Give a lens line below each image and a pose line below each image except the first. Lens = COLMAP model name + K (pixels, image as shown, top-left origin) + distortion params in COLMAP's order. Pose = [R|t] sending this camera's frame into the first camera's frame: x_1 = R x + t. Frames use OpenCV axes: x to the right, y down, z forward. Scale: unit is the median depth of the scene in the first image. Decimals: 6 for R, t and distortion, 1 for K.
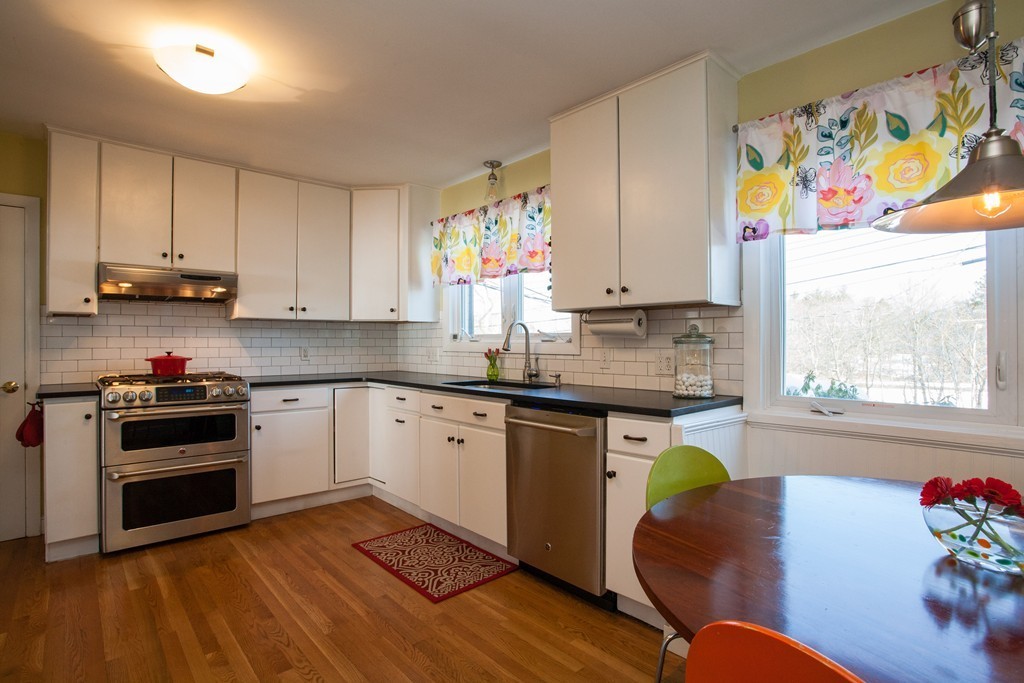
lens RADIAL K [[523.3, 0, 510.5], [0, 523.3, 340.0], [0, 0, 1]] dist [-0.038971, 0.015414]
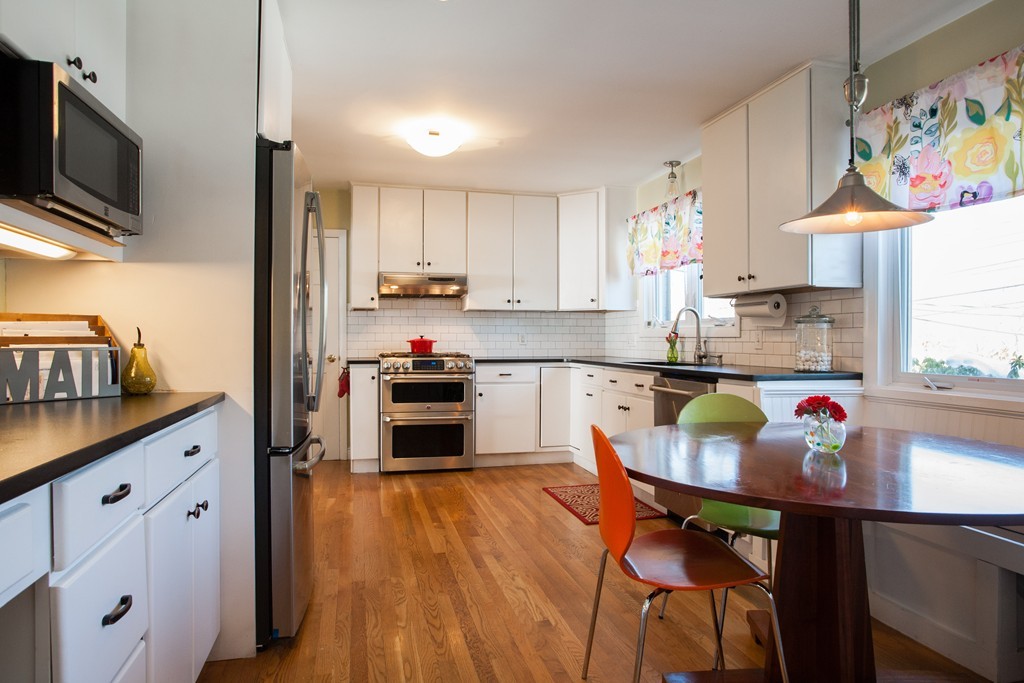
lens RADIAL K [[617.2, 0, 513.8], [0, 617.2, 343.1], [0, 0, 1]] dist [0.000296, 0.012109]
pose [[0.892727, 0.004479, -0.450576, 0.325853], [0.000002, 0.999951, 0.009946, 0.031260], [0.450598, -0.008880, 0.892683, -0.388535]]
